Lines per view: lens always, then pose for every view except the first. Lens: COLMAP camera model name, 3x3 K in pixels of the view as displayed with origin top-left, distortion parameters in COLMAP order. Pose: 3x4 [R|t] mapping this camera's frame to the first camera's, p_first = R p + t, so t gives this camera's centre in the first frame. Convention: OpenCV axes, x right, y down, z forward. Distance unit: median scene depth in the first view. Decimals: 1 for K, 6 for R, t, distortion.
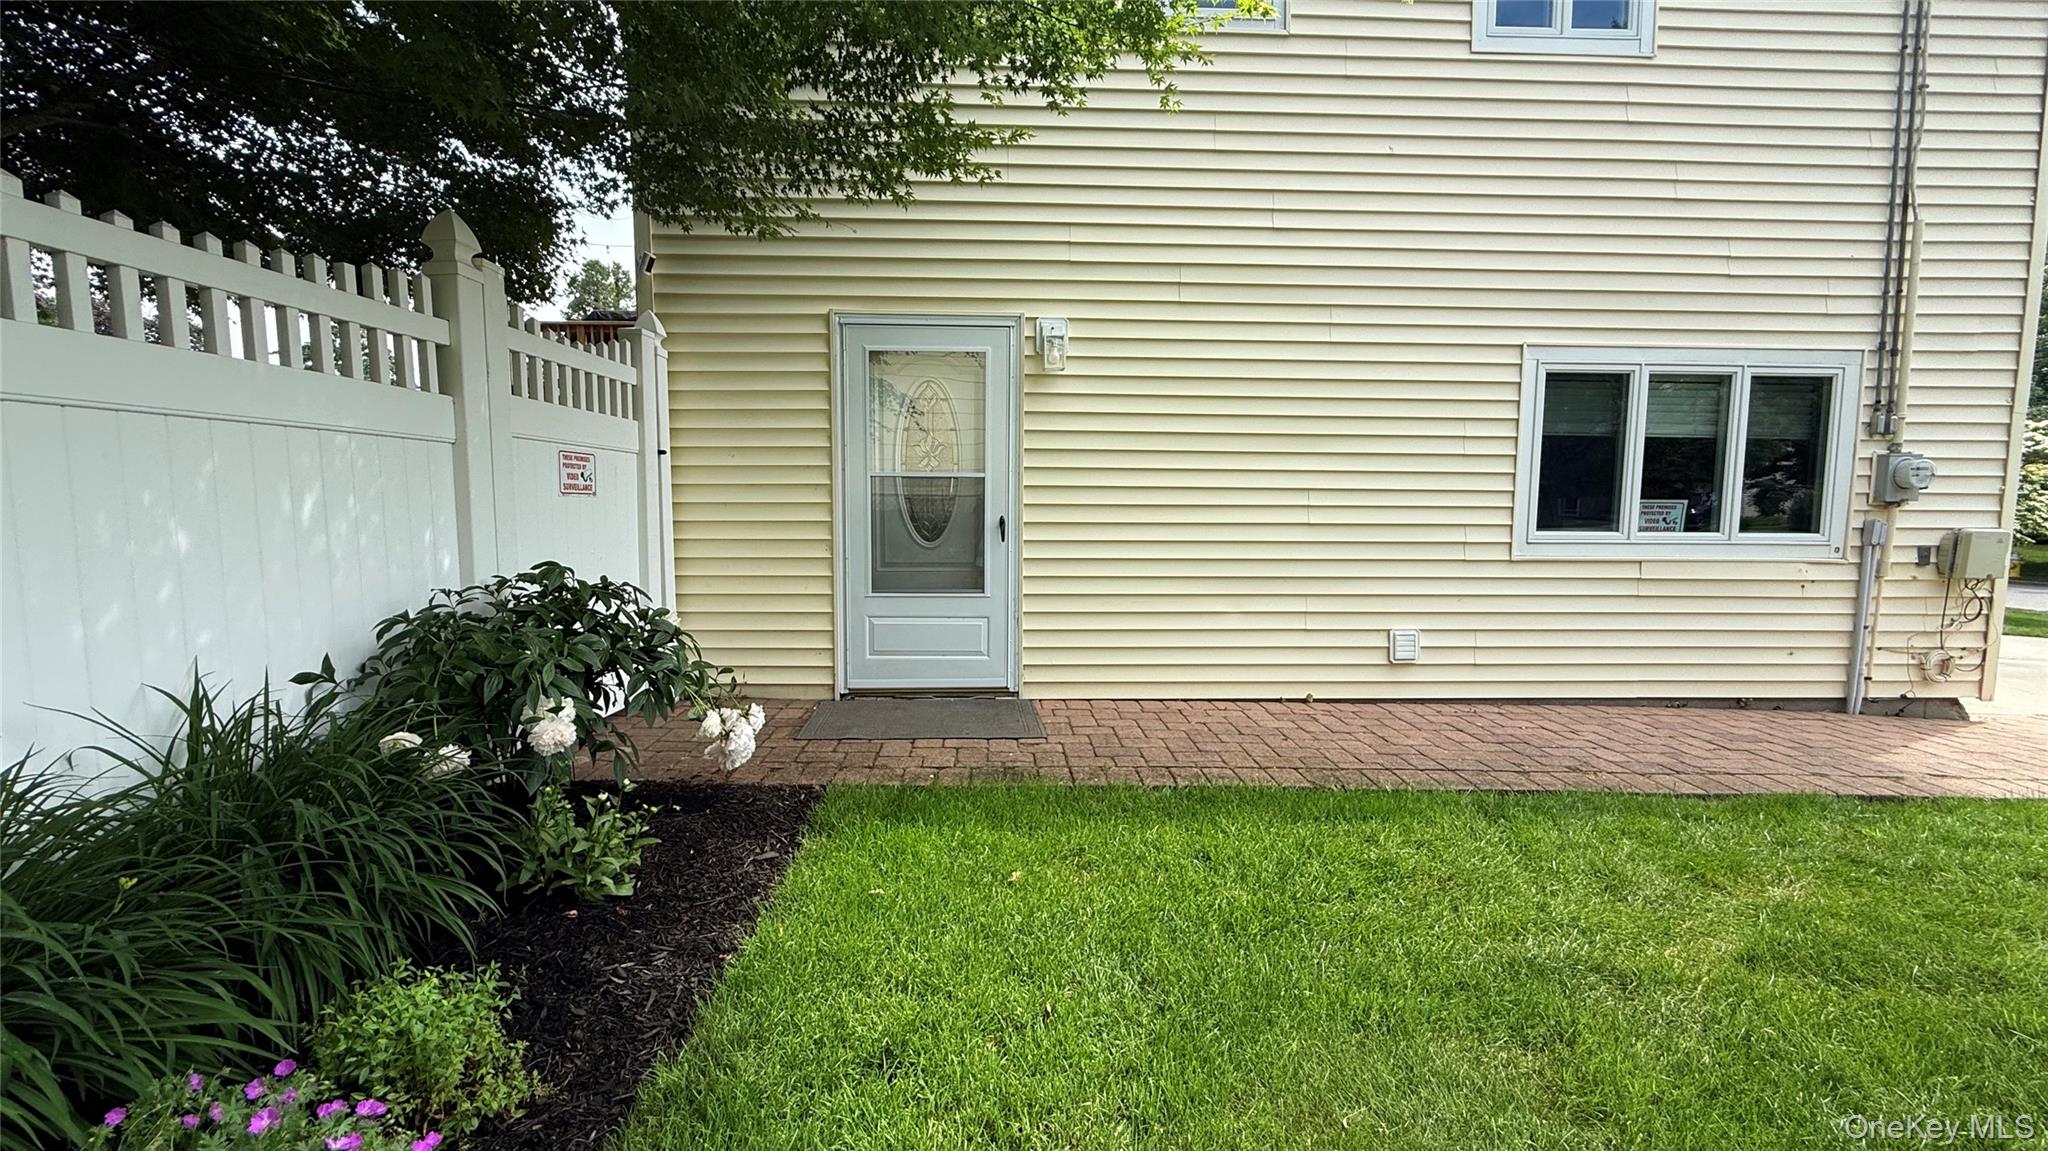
lens RADIAL K [[817.4, 0, 1020.0], [0, 817.4, 575.2], [0, 0, 1]] dist [0.001150, 0.000045]
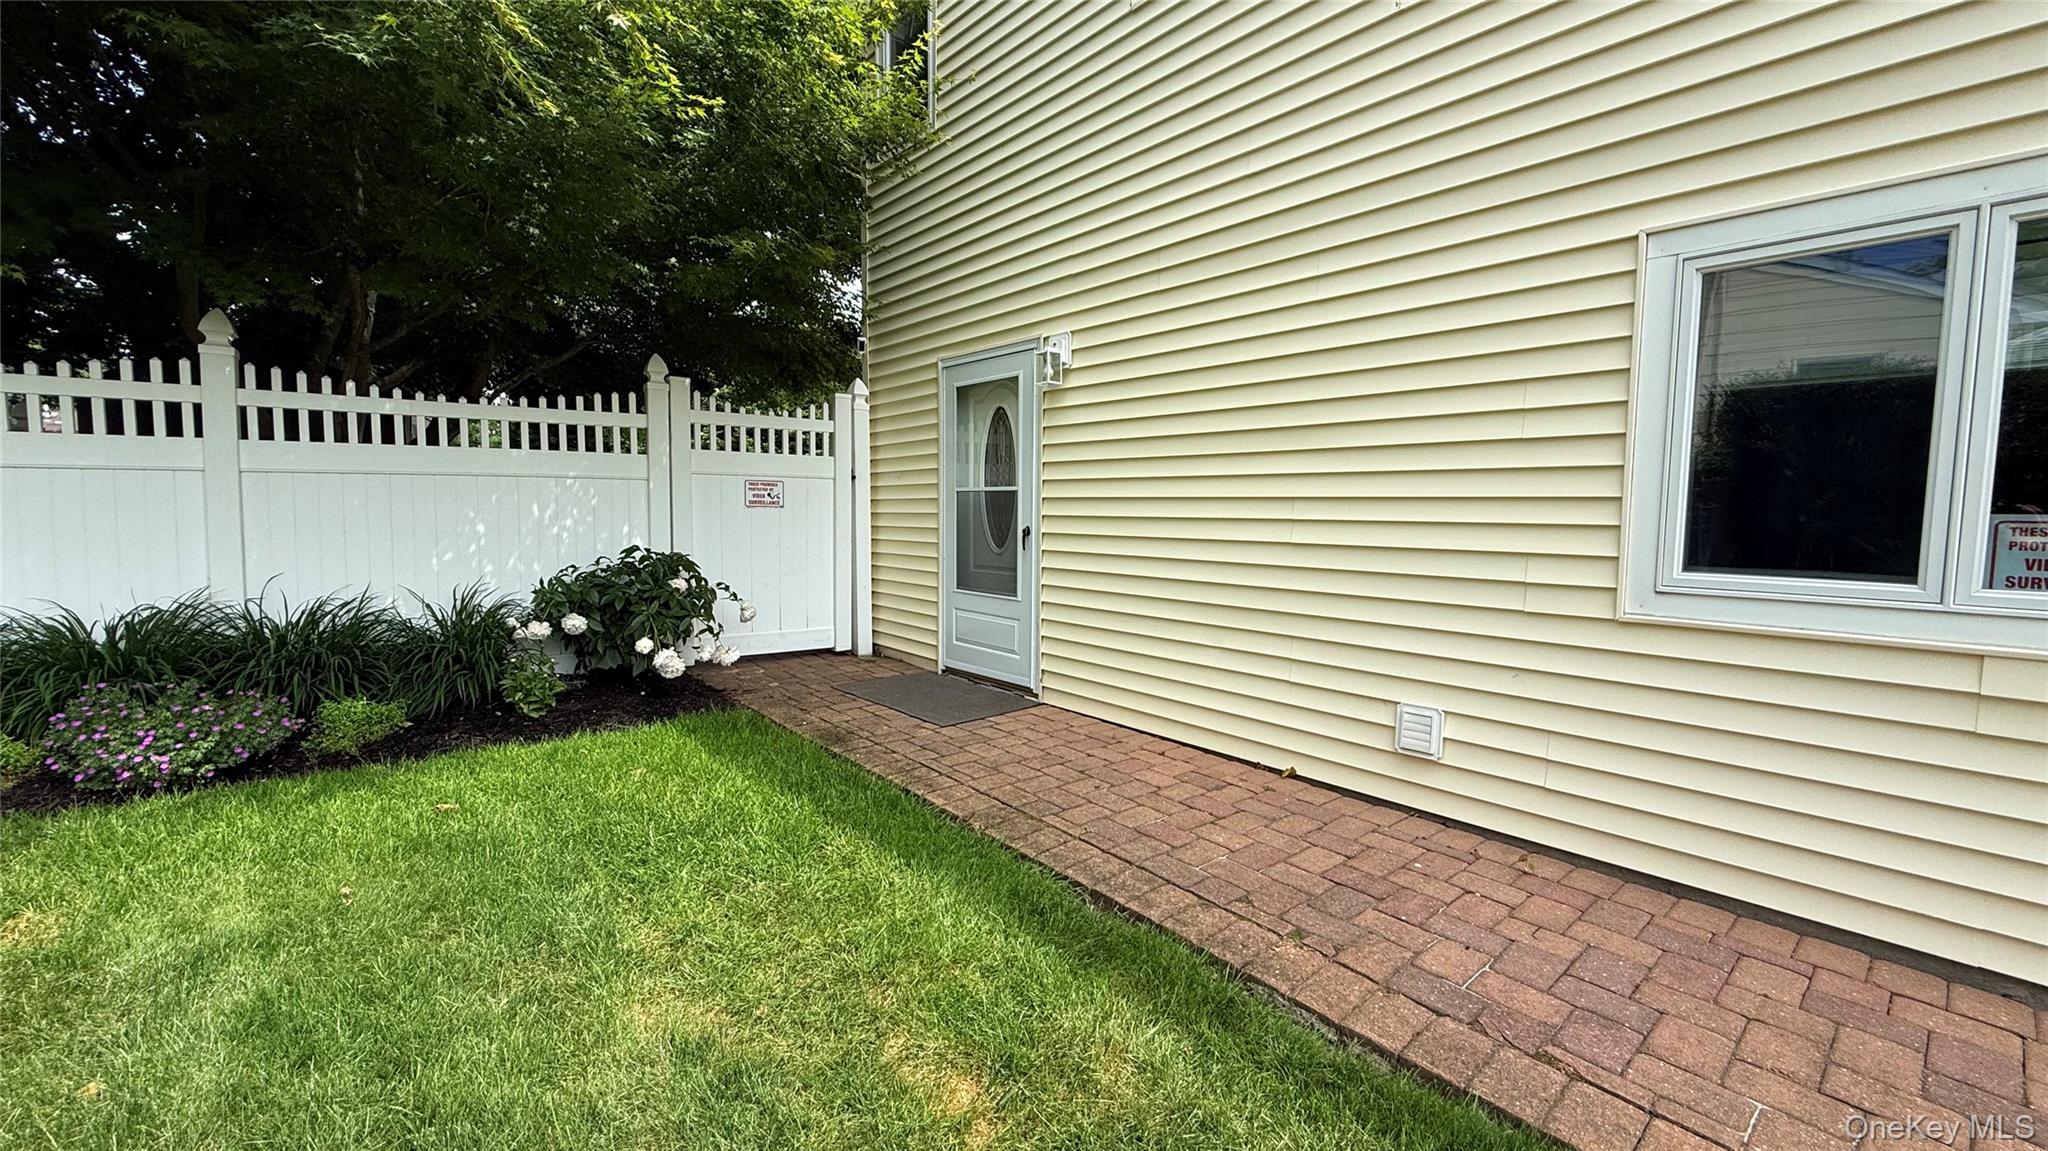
lens RADIAL K [[817.4, 0, 1020.0], [0, 817.4, 575.2], [0, 0, 1]] dist [0.001150, 0.000045]
pose [[0.611676, 0.063959, -0.788519, 0.826528], [-0.074339, 0.996963, 0.023199, -0.033195], [0.787608, 0.044427, 0.614573, 0.342127]]
